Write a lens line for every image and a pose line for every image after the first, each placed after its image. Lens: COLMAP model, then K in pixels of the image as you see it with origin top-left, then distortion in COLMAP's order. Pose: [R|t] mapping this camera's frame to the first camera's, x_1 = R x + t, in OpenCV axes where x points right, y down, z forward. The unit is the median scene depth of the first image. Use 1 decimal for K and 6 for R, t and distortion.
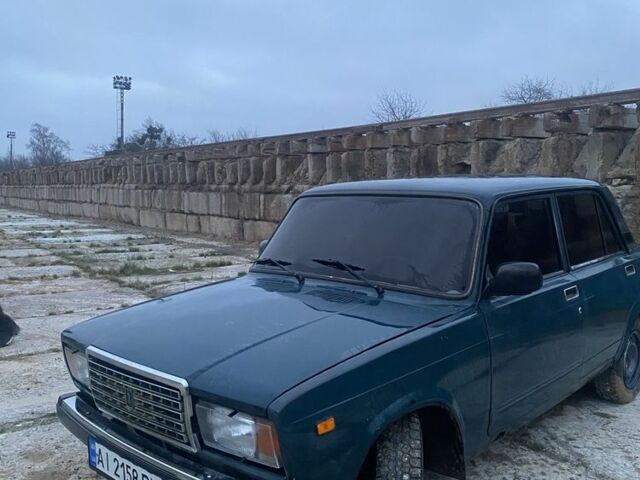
lens RADIAL K [[650.3, 0, 321.3], [0, 650.3, 241.9], [0, 0, 1]] dist [0.012165, 0.000000]
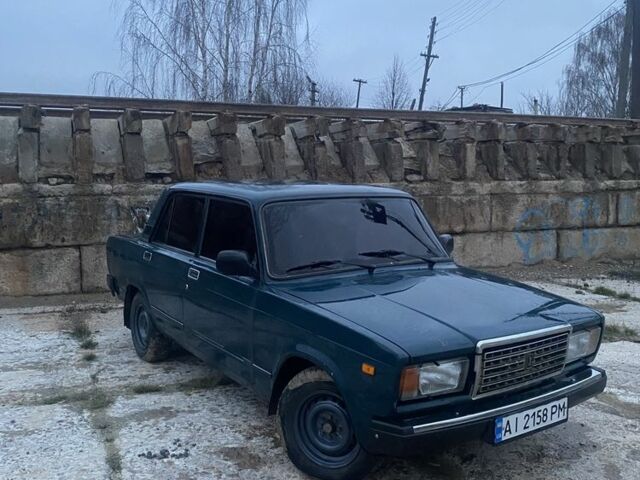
lens RADIAL K [[650.3, 0, 326.0], [0, 650.3, 240.5], [0, 0, 1]] dist [0.012165, 0.000000]
pose [[0.159514, -0.088412, 0.983229, -0.516704], [0.079453, 0.993900, 0.076481, -0.040250], [-0.983993, 0.065921, 0.165566, 0.379435]]
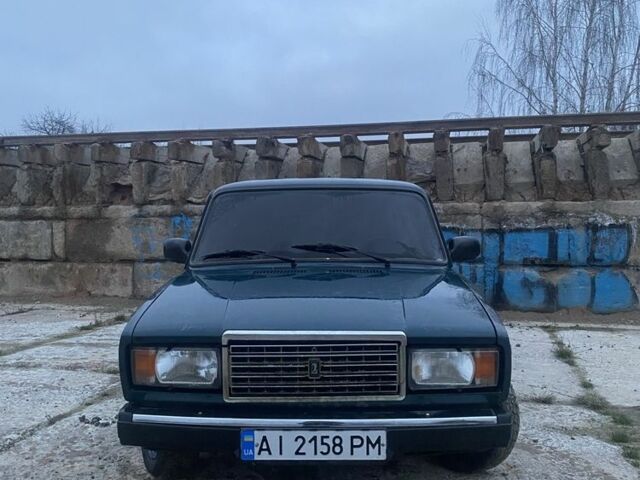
lens RADIAL K [[650.3, 0, 325.6], [0, 650.3, 232.9], [0, 0, 1]] dist [0.012165, 0.000000]
pose [[0.714390, -0.008411, 0.699697, -0.317465], [0.058542, 0.997141, -0.047785, 0.026281], [-0.697294, 0.075099, 0.712840, 0.086240]]
